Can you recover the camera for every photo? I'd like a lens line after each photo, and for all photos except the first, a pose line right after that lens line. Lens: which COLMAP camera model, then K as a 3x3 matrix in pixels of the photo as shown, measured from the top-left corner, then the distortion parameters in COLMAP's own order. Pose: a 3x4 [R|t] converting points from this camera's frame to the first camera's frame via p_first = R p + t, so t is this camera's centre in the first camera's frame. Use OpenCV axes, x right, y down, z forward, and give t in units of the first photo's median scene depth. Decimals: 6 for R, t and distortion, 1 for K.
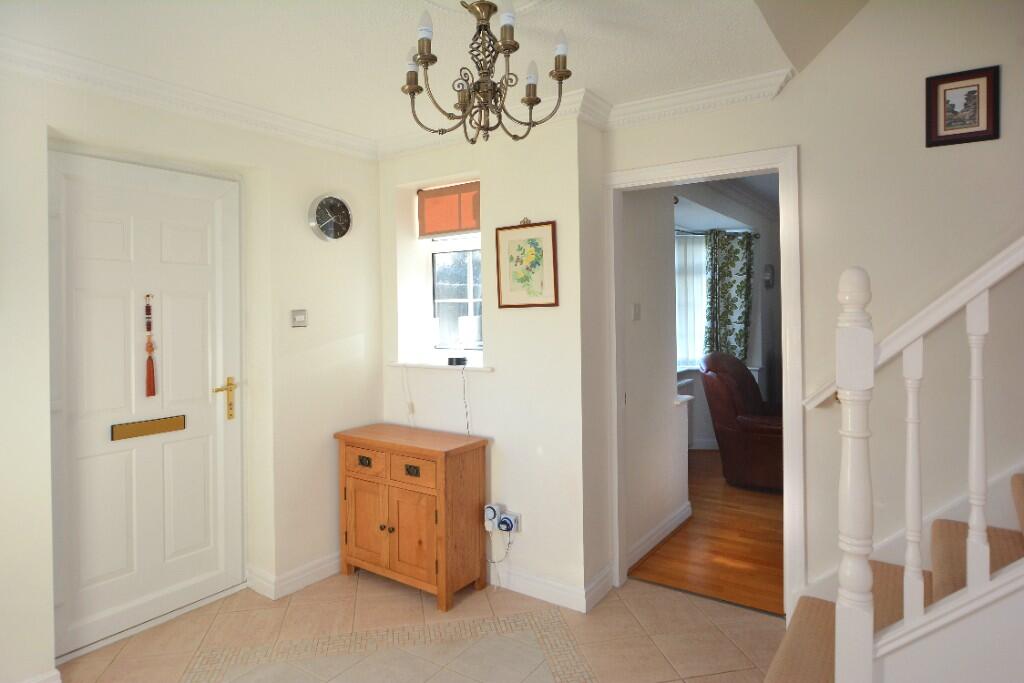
lens RADIAL K [[599.4, 0, 505.3], [0, 599.4, 314.3], [0, 0, 1]] dist [0.000086, -0.000126]
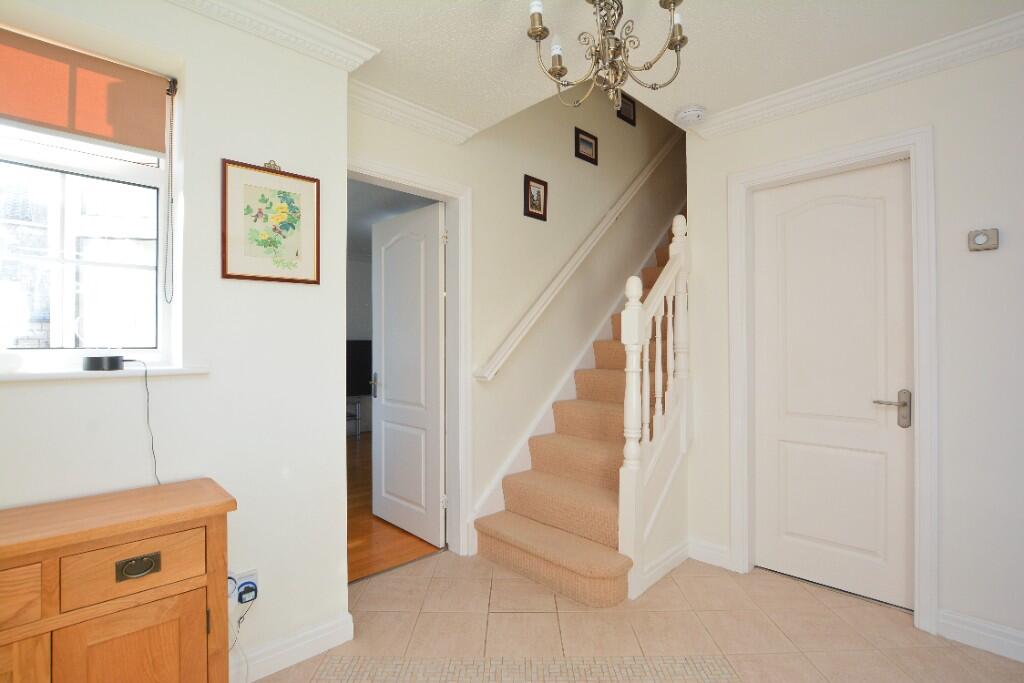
lens RADIAL K [[499.4, 0, 511.3], [0, 499.4, 341.6], [0, 0, 1]] dist [-0.010144, -0.000380]
pose [[0.198707, 0.019765, 0.979860, -0.508152], [0.009288, 0.999714, -0.022049, 0.079194], [-0.980015, 0.013482, 0.198467, 0.593242]]
